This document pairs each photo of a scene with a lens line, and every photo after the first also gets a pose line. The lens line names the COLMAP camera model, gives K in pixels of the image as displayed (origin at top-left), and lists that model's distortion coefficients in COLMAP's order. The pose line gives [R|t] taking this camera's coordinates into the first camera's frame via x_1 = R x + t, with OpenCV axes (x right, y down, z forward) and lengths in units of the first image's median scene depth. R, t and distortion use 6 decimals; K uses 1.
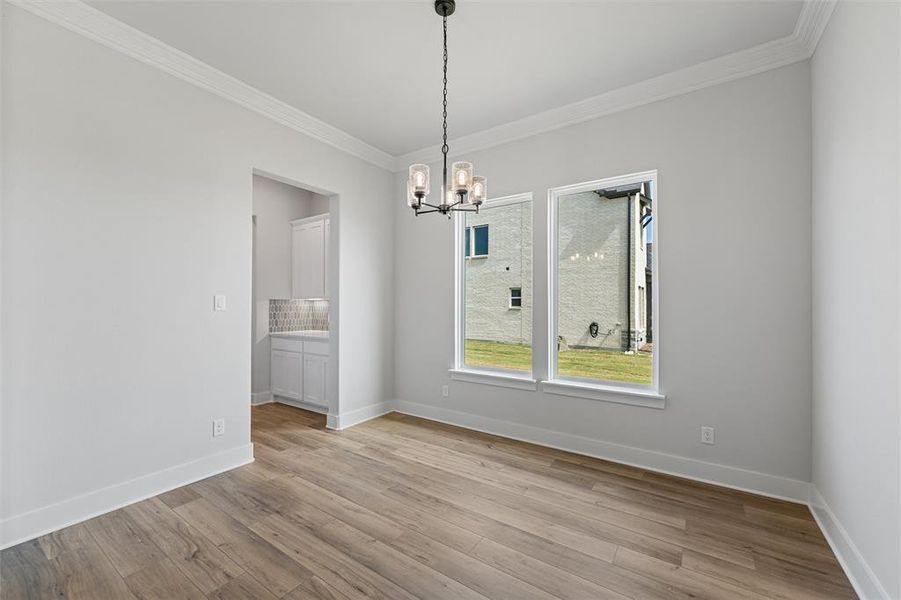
lens RADIAL K [[363.3, 0, 445.3], [0, 363.3, 303.5], [0, 0, 1]] dist [-0.000098, 0.000098]
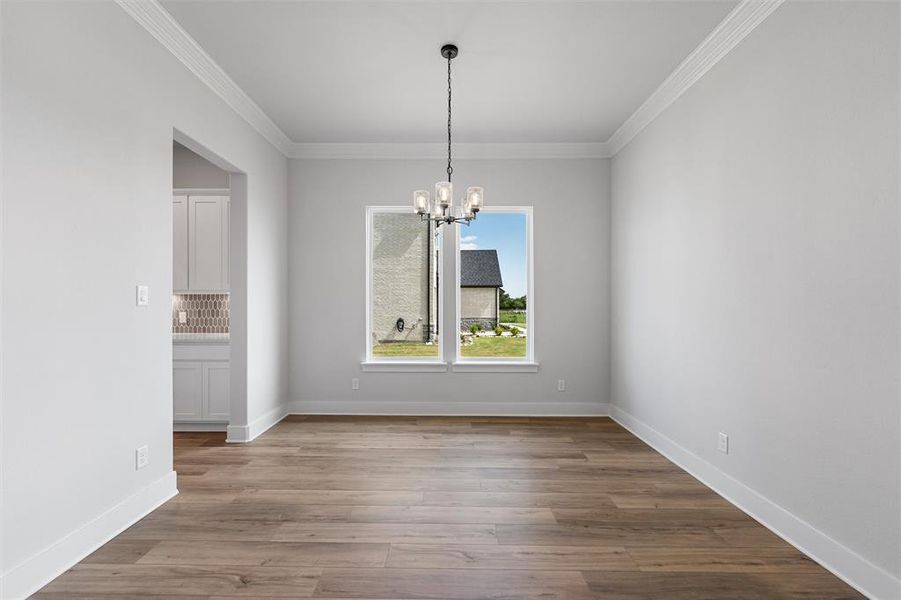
lens RADIAL K [[363.3, 0, 445.3], [0, 363.3, 303.5], [0, 0, 1]] dist [-0.000098, 0.000098]
pose [[0.829097, -0.000279, 0.559104, -0.417467], [-0.002038, 0.999992, 0.003521, 0.009054], [-0.559101, -0.004059, 0.829090, 0.001257]]
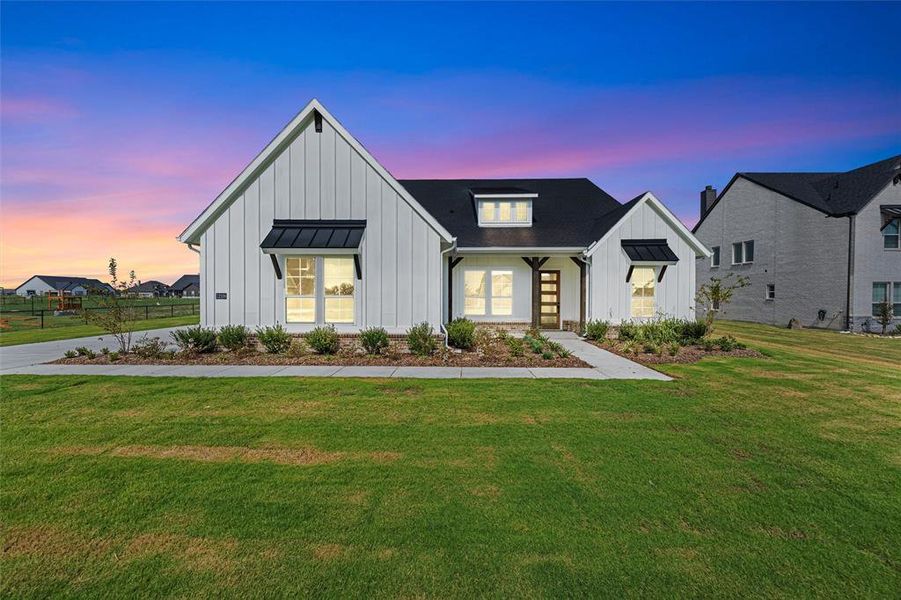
lens RADIAL K [[363.8, 0, 447.2], [0, 363.8, 299.0], [0, 0, 1]] dist [0.000400, -0.000159]
pose [[0.546317, 0.008085, -0.837539, 3.292592], [0.003501, 0.999923, 0.011936, -0.040939], [0.837571, -0.009453, 0.546247, -3.911262]]
